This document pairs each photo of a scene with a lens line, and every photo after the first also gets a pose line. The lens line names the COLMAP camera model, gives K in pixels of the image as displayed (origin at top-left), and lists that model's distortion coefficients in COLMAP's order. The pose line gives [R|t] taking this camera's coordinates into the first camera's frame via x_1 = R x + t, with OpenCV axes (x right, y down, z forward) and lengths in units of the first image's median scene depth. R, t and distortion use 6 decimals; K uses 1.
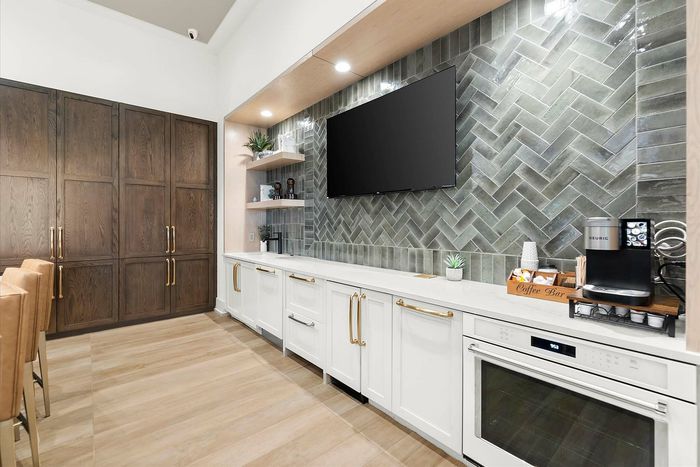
lens RADIAL K [[303.9, 0, 348.3], [0, 303.9, 223.0], [0, 0, 1]] dist [0.001107, 0.000076]
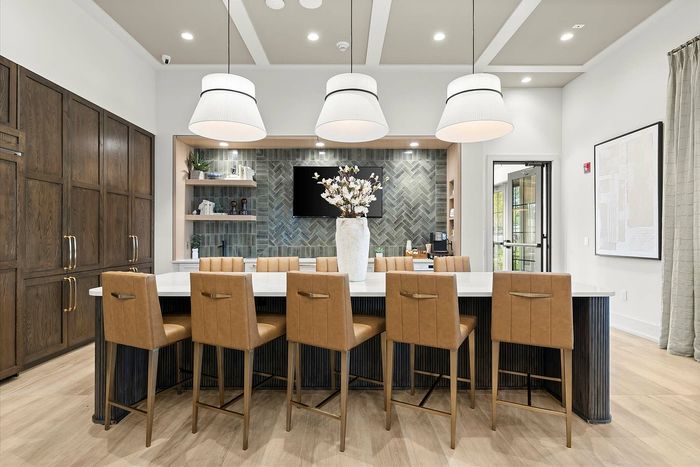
lens RADIAL K [[358.1, 0, 348.1], [0, 358.1, 237.0], [0, 0, 1]] dist [0.000578, -0.000012]
pose [[0.647305, -0.002025, 0.762228, -1.466674], [-0.003781, 0.999976, 0.005867, 0.008879], [-0.762221, -0.006680, 0.647282, -0.454855]]
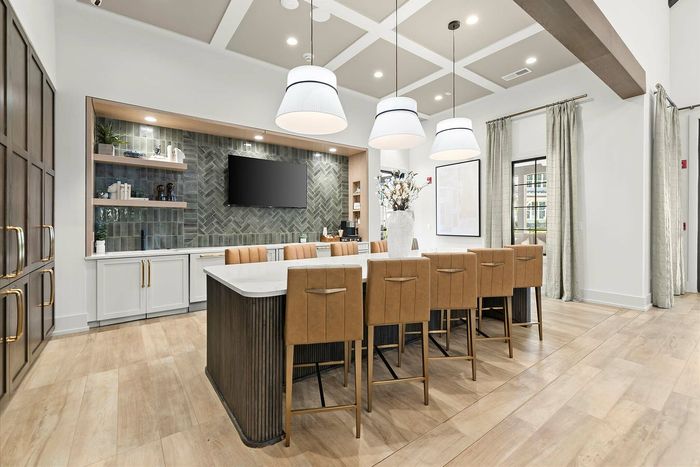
lens RADIAL K [[303.9, 0, 348.3], [0, 303.9, 223.0], [0, 0, 1]] dist [0.001107, 0.000076]
pose [[0.070899, -0.000955, 0.997483, -1.799595], [-0.002514, 0.999996, 0.001136, 0.005069], [-0.997480, -0.002589, 0.070896, 0.319514]]
